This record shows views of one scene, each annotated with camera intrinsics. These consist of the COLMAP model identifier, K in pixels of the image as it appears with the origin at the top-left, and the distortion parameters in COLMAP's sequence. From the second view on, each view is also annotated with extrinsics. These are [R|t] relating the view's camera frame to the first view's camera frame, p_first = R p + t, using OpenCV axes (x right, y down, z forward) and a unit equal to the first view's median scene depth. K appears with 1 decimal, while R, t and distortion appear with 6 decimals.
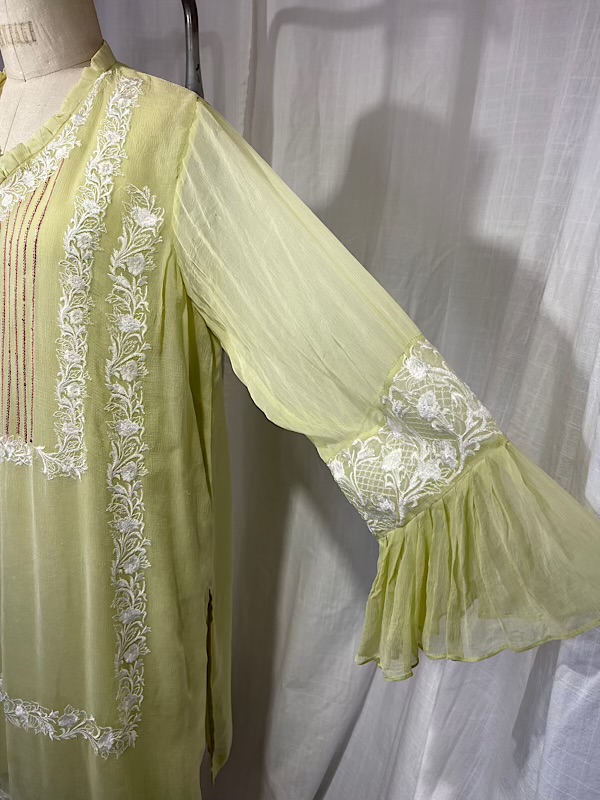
lens RADIAL K [[599.7, 0, 300.0], [0, 599.7, 400.0], [0, 0, 1]] dist [0.051331, -0.092867]
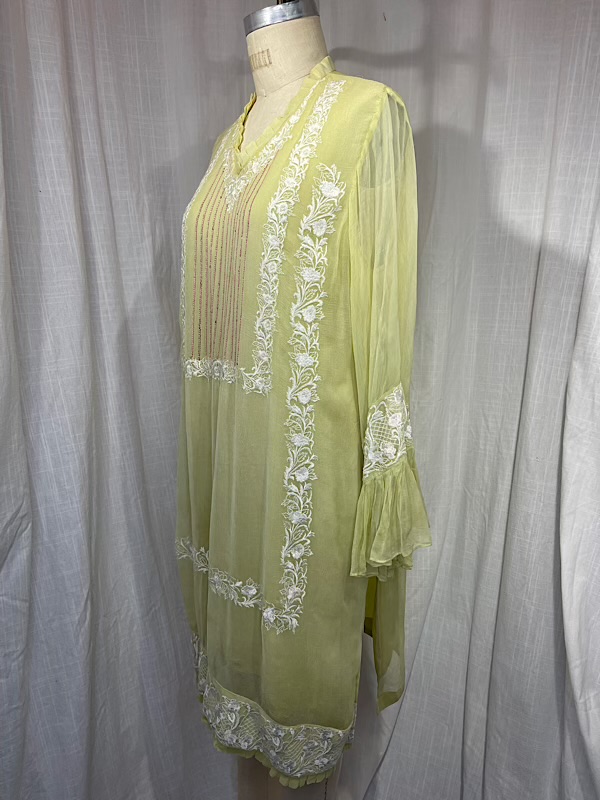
lens RADIAL K [[604.1, 0, 301.0], [0, 604.1, 402.4], [0, 0, 1]] dist [0.047064, -0.086299]
pose [[0.937248, -0.103089, 0.333075, -0.658762], [0.113538, 0.993461, -0.012002, 0.114645], [-0.329660, 0.049066, 0.942824, -0.166725]]
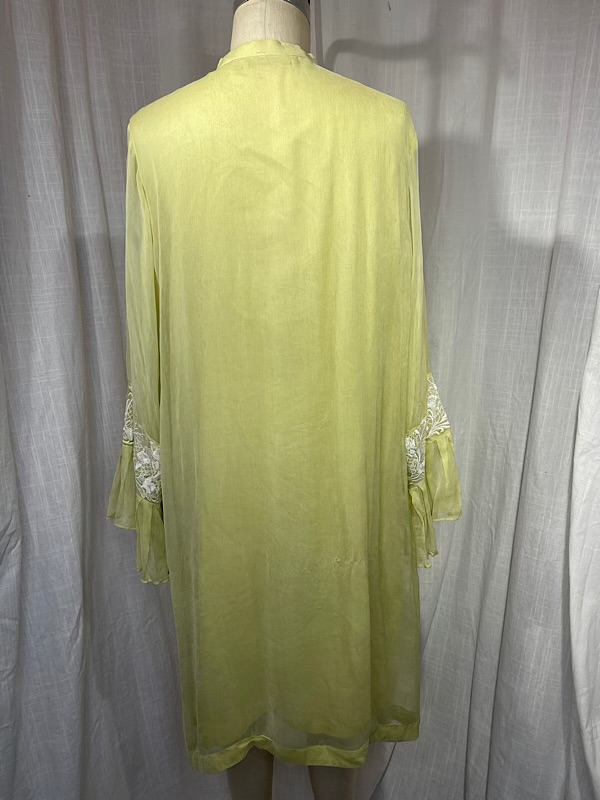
lens RADIAL K [[599.7, 0, 300.0], [0, 599.7, 400.0], [0, 0, 1]] dist [0.051331, -0.092867]
pose [[0.946808, -0.108524, 0.302947, -0.598094], [0.111190, 0.993763, 0.008488, 0.060486], [-0.301979, 0.025648, 0.952969, -0.129203]]
